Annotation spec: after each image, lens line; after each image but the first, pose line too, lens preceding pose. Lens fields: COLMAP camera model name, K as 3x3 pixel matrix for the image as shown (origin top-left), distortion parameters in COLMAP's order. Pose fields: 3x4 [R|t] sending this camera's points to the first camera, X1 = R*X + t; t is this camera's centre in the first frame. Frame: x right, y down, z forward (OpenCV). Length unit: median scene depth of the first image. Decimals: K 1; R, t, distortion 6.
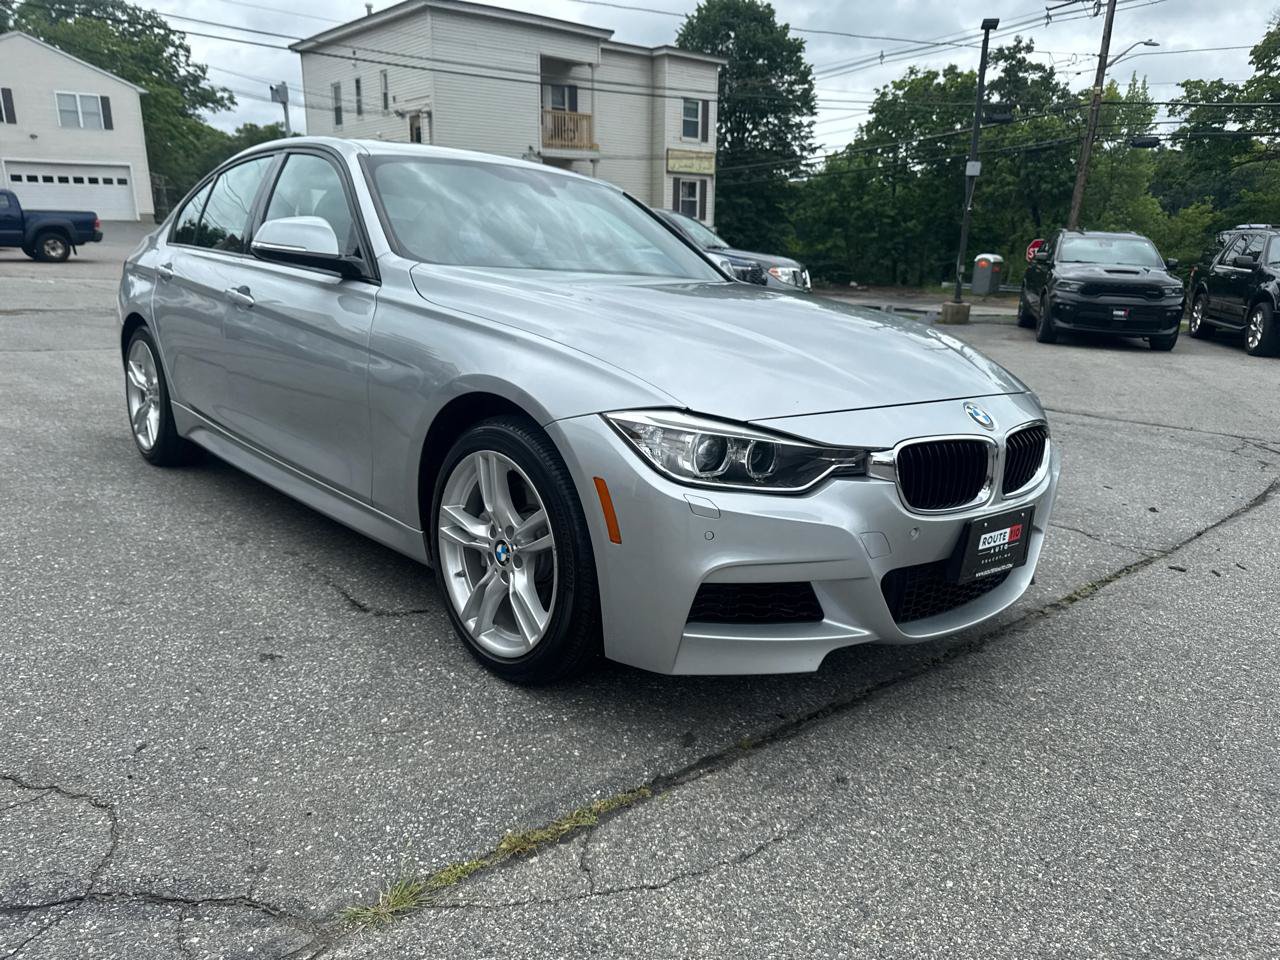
lens RADIAL K [[932.8, 0, 638.2], [0, 932.8, 487.8], [0, 0, 1]] dist [0.001631, -0.006107]
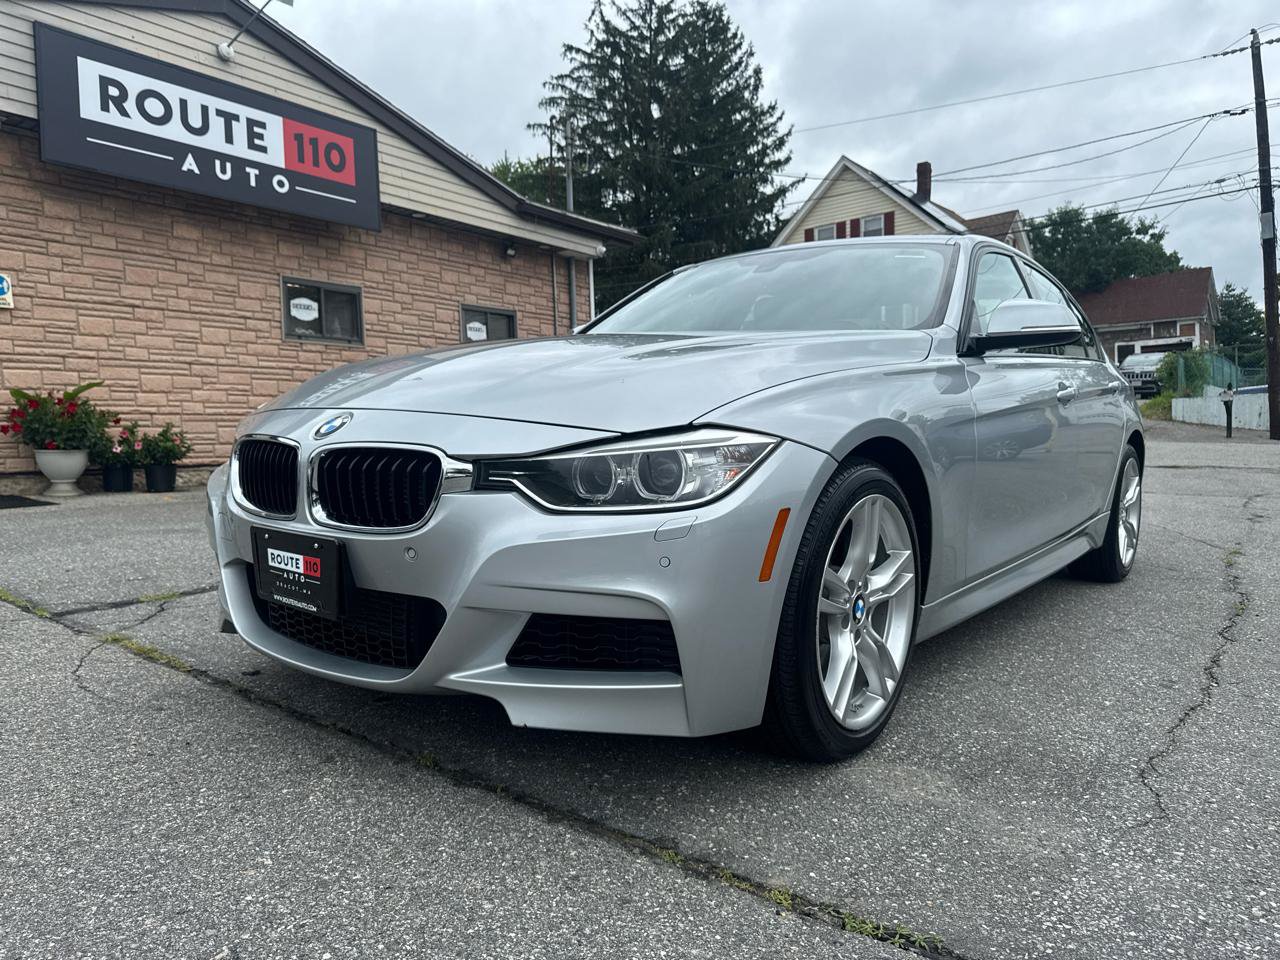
lens RADIAL K [[941.6, 0, 643.6], [0, 941.6, 457.2], [0, 0, 1]] dist [0.010946, -0.009641]
pose [[0.174525, -0.009259, -0.984609, 0.093243], [-0.224041, 0.973354, -0.048865, -0.005106], [0.958826, 0.229121, 0.167800, 0.081954]]
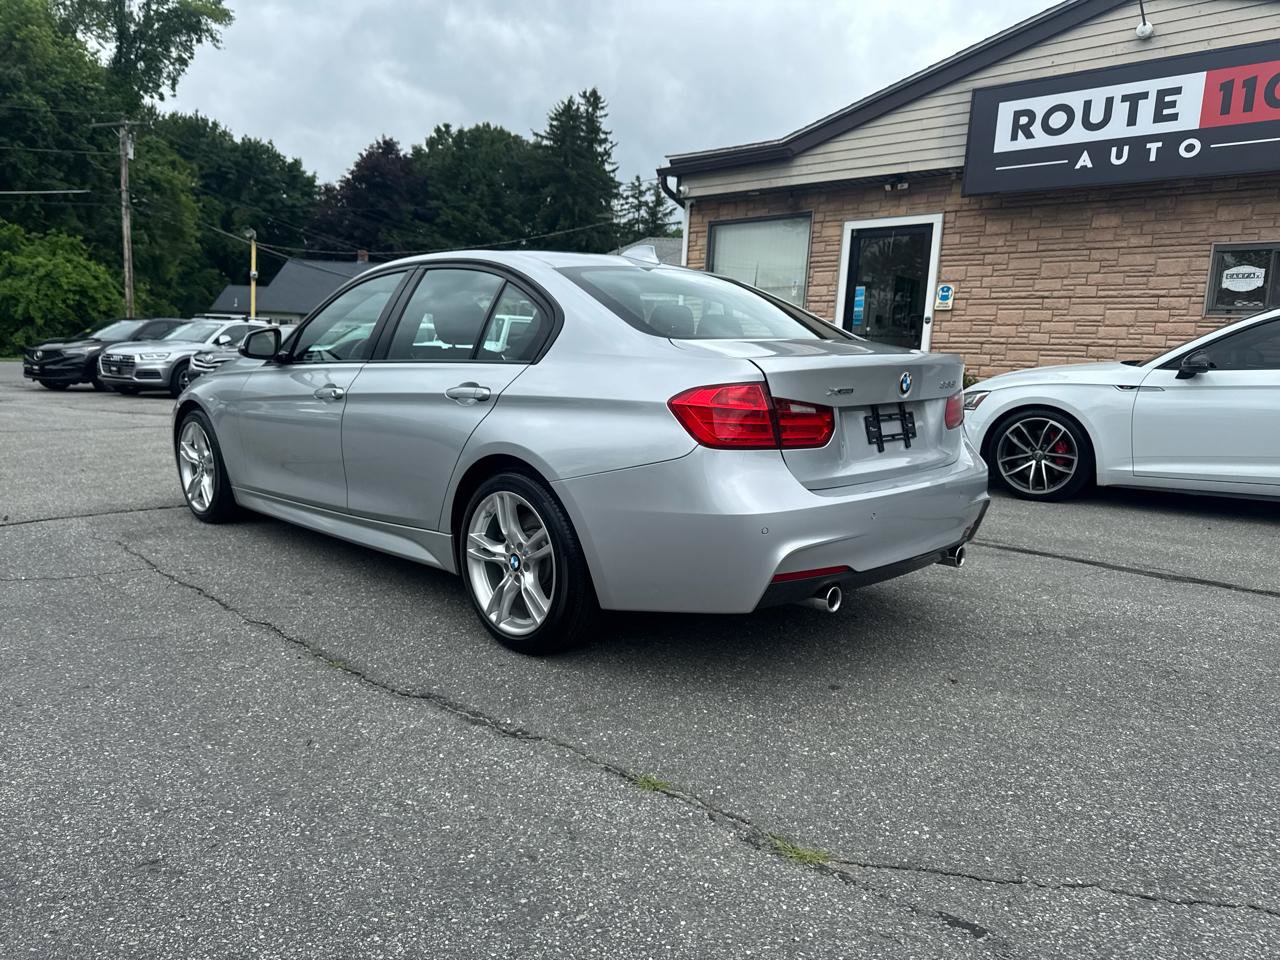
lens RADIAL K [[930.3, 0, 642.1], [0, 930.3, 476.6], [0, 0, 1]] dist [0.007583, -0.010666]
pose [[-0.994739, -0.067749, -0.076846, -0.035882], [-0.090679, 0.931322, 0.352727, -0.065774], [0.047671, 0.357840, -0.932565, 0.271107]]
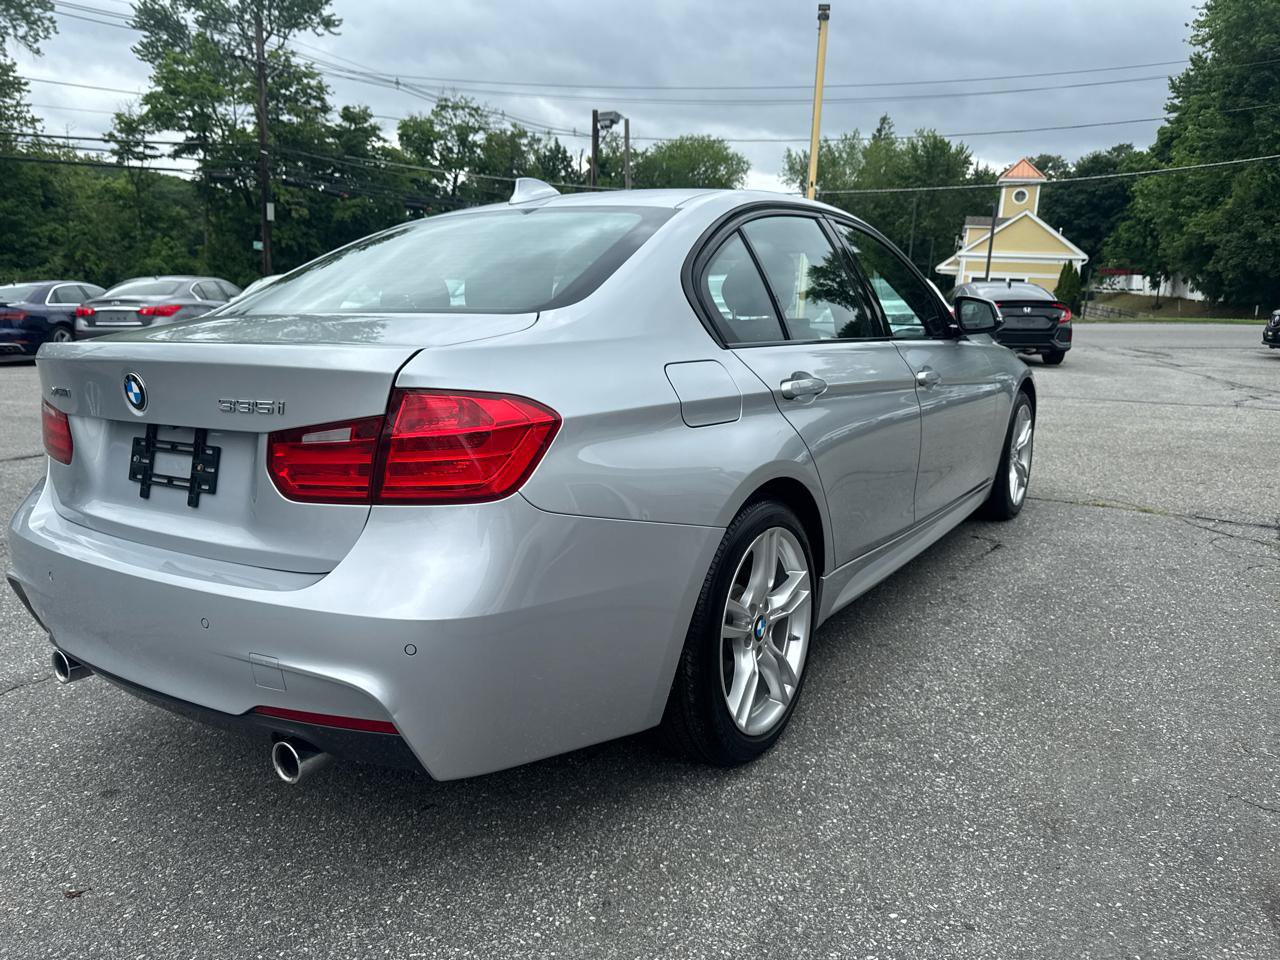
lens RADIAL K [[944.6, 0, 650.2], [0, 944.6, 475.3], [0, 0, 1]] dist [0.010266, -0.010103]
pose [[-0.280207, -0.221456, 0.934046, -0.137084], [0.217103, 0.933194, 0.286384, -0.047977], [-0.935067, 0.283031, -0.213409, 0.160240]]
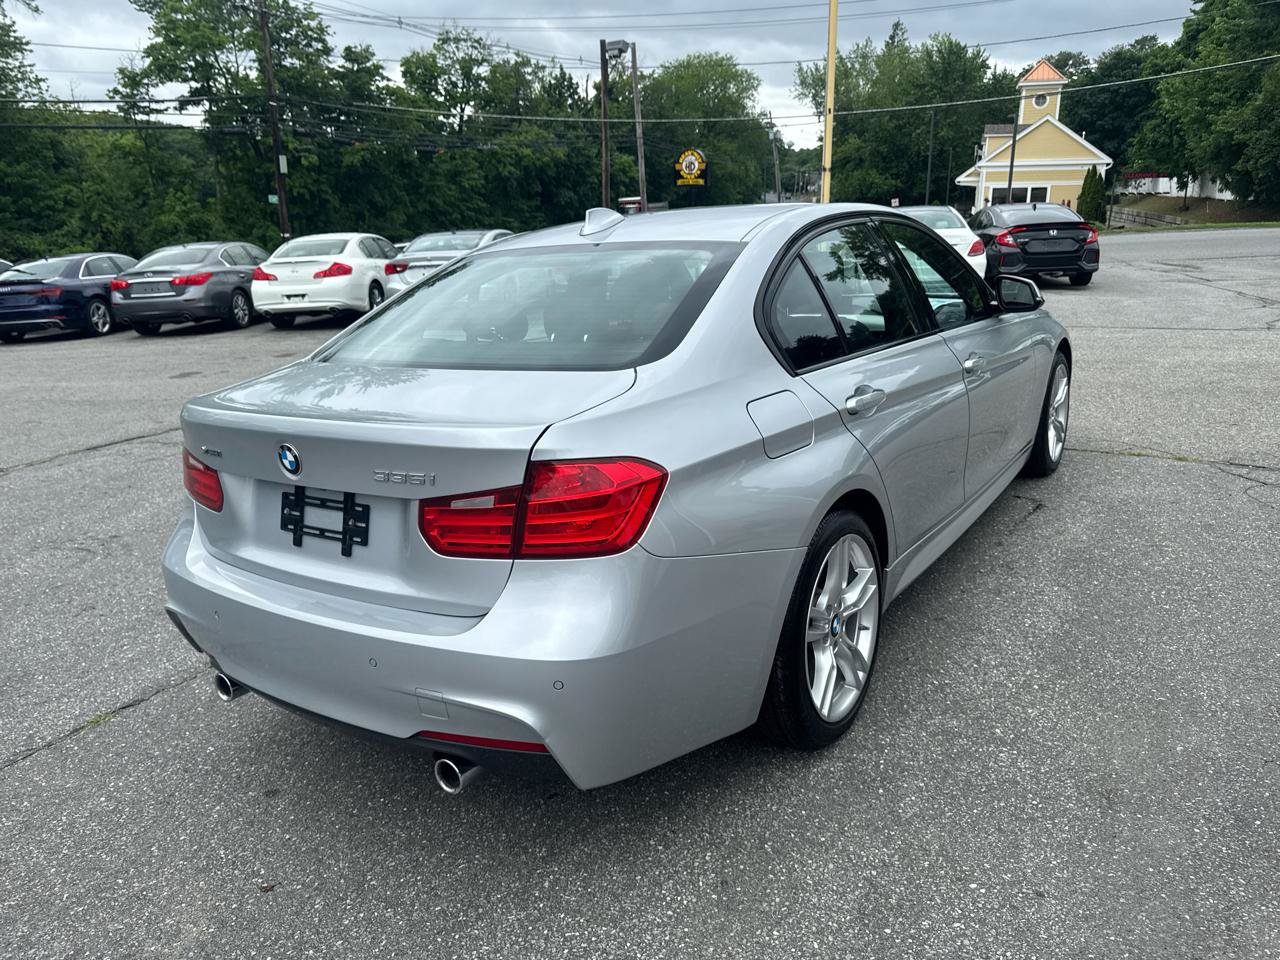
lens RADIAL K [[948.1, 0, 649.8], [0, 948.1, 465.7], [0, 0, 1]] dist [0.005610, -0.004033]
pose [[-0.270345, -0.270280, 0.924047, -0.141001], [0.266129, 0.901410, 0.341520, -0.058531], [-0.925251, 0.338244, -0.171762, 0.164153]]
